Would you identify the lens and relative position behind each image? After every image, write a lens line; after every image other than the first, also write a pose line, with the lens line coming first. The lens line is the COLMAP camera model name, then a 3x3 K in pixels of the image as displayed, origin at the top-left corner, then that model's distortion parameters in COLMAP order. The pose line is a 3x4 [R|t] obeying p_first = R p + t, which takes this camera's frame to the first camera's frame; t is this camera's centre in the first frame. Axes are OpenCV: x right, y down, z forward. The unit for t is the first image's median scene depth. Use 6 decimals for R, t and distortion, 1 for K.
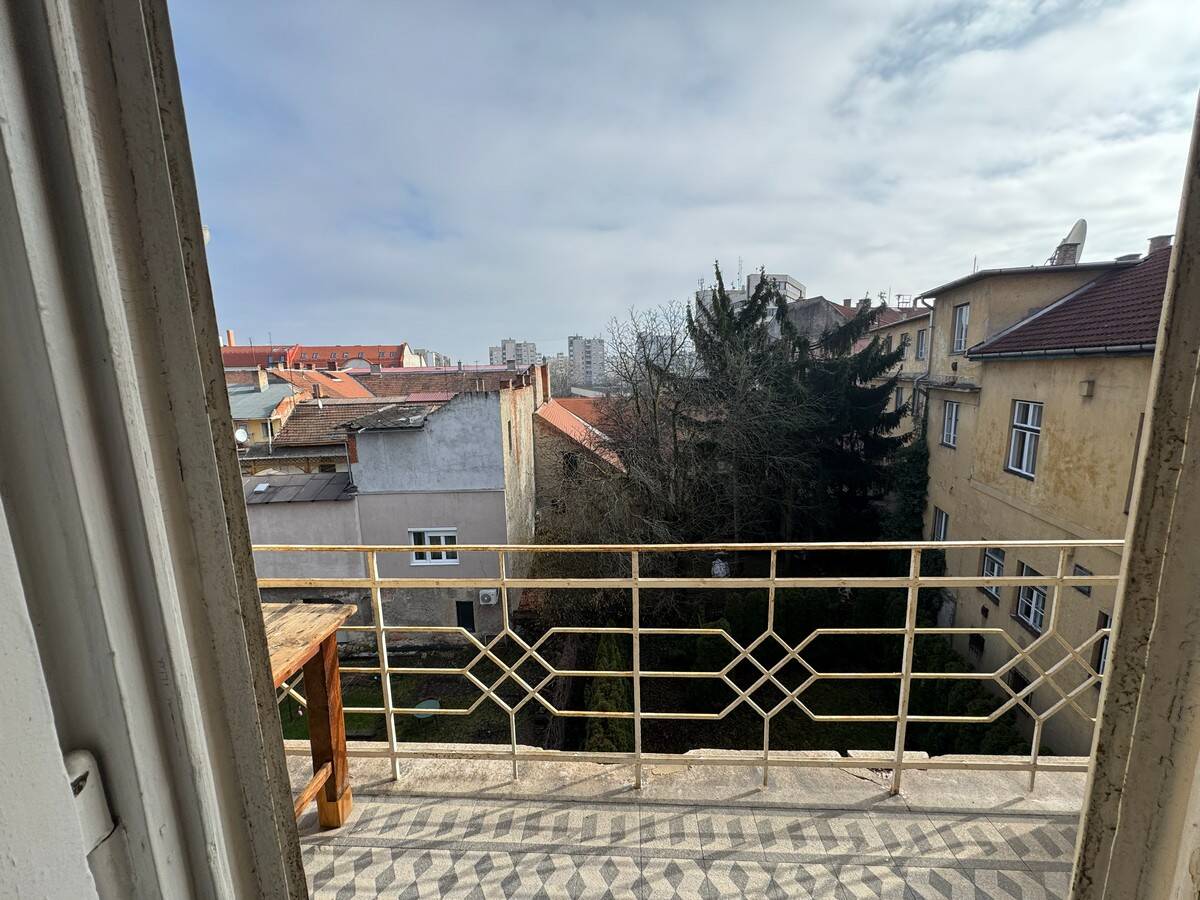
lens RADIAL K [[478.0, 0, 599.8], [0, 478.0, 452.3], [0, 0, 1]] dist [-0.004598, 0.000600]
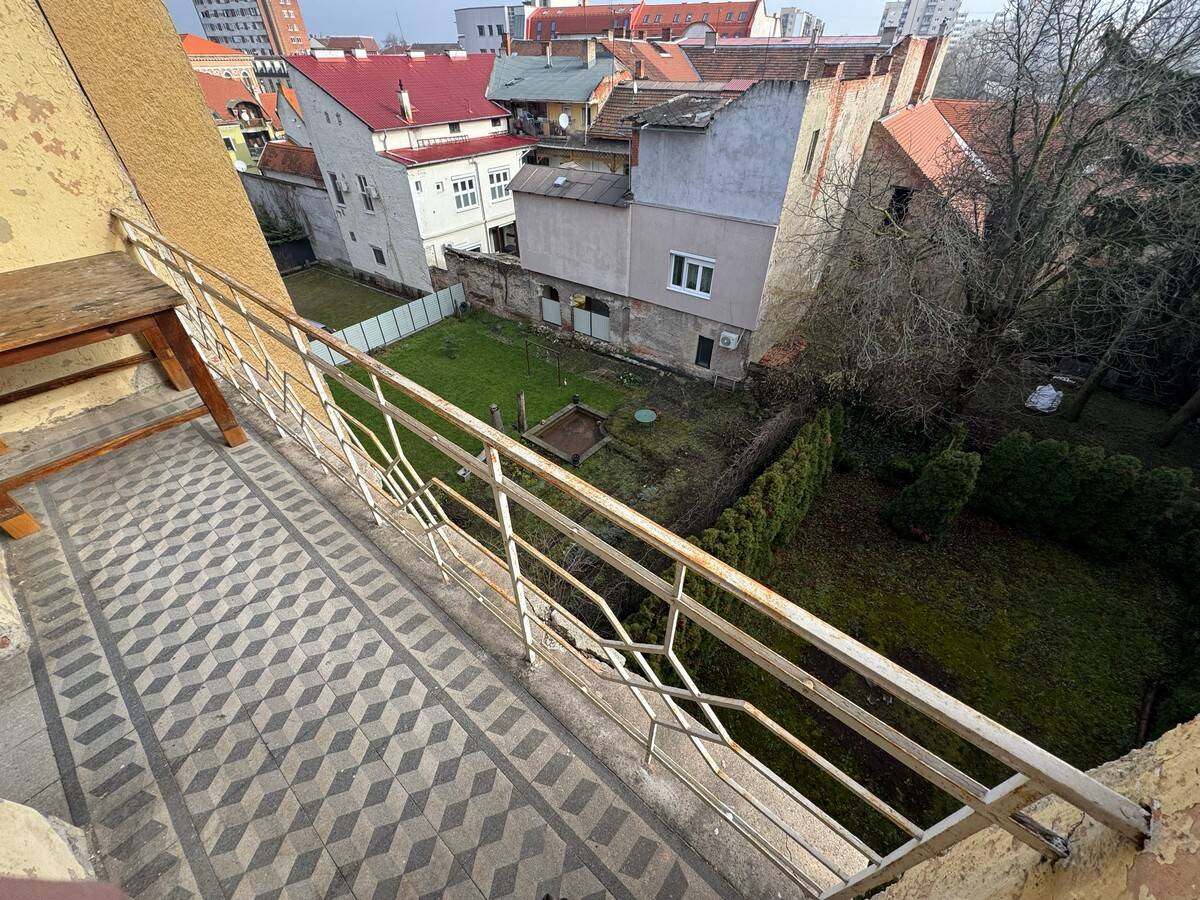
lens RADIAL K [[478.0, 0, 598.5], [0, 478.0, 451.1], [0, 0, 1]] dist [-0.004598, 0.000600]
pose [[0.800212, 0.400305, -0.446561, 0.082383], [-0.114644, 0.832993, 0.541275, -0.010615], [0.588658, -0.381939, 0.712464, 0.048145]]
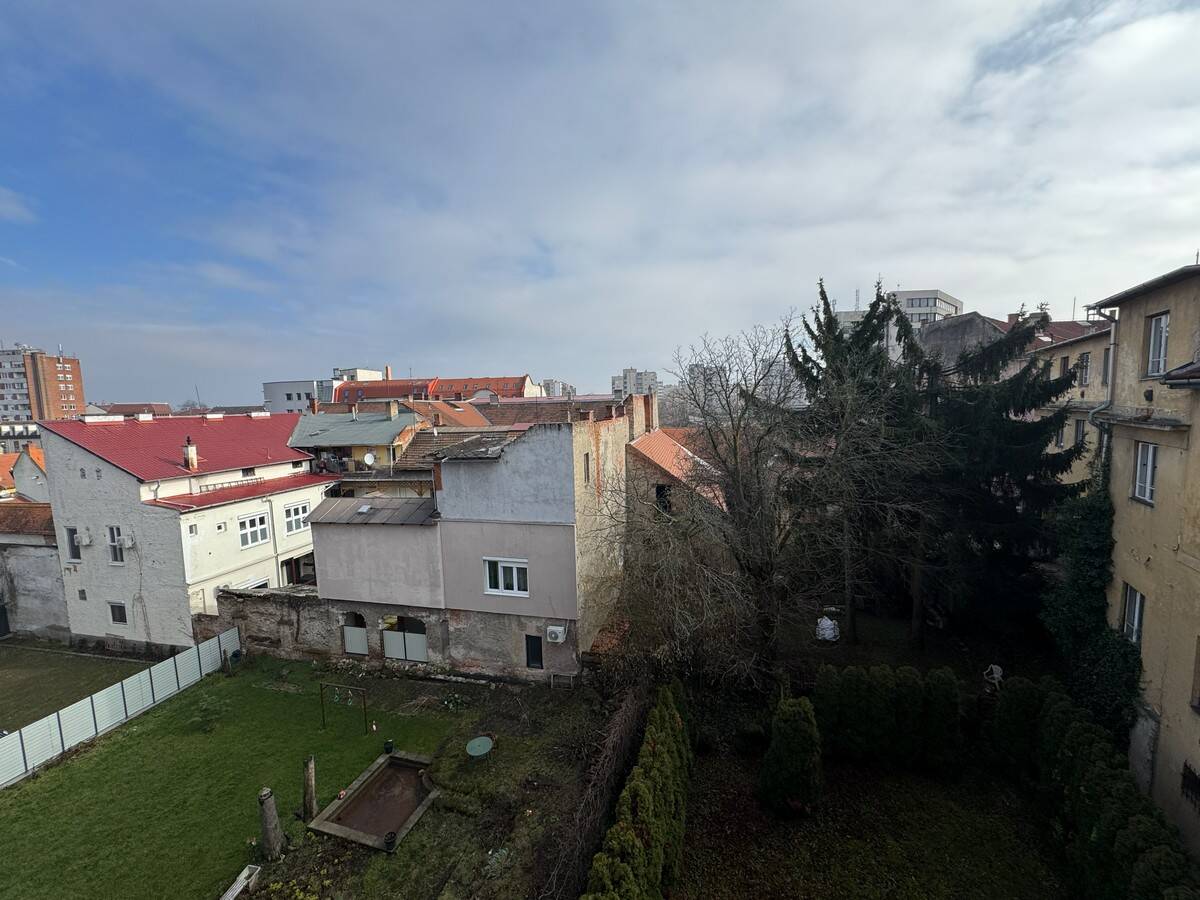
lens RADIAL K [[478.0, 0, 599.0], [0, 478.0, 451.2], [0, 0, 1]] dist [-0.004598, 0.000600]
pose [[0.967601, 0.021689, -0.251552, 0.085236], [-0.036581, 0.997834, -0.054678, -0.017733], [0.249822, 0.062108, 0.966298, 0.060642]]
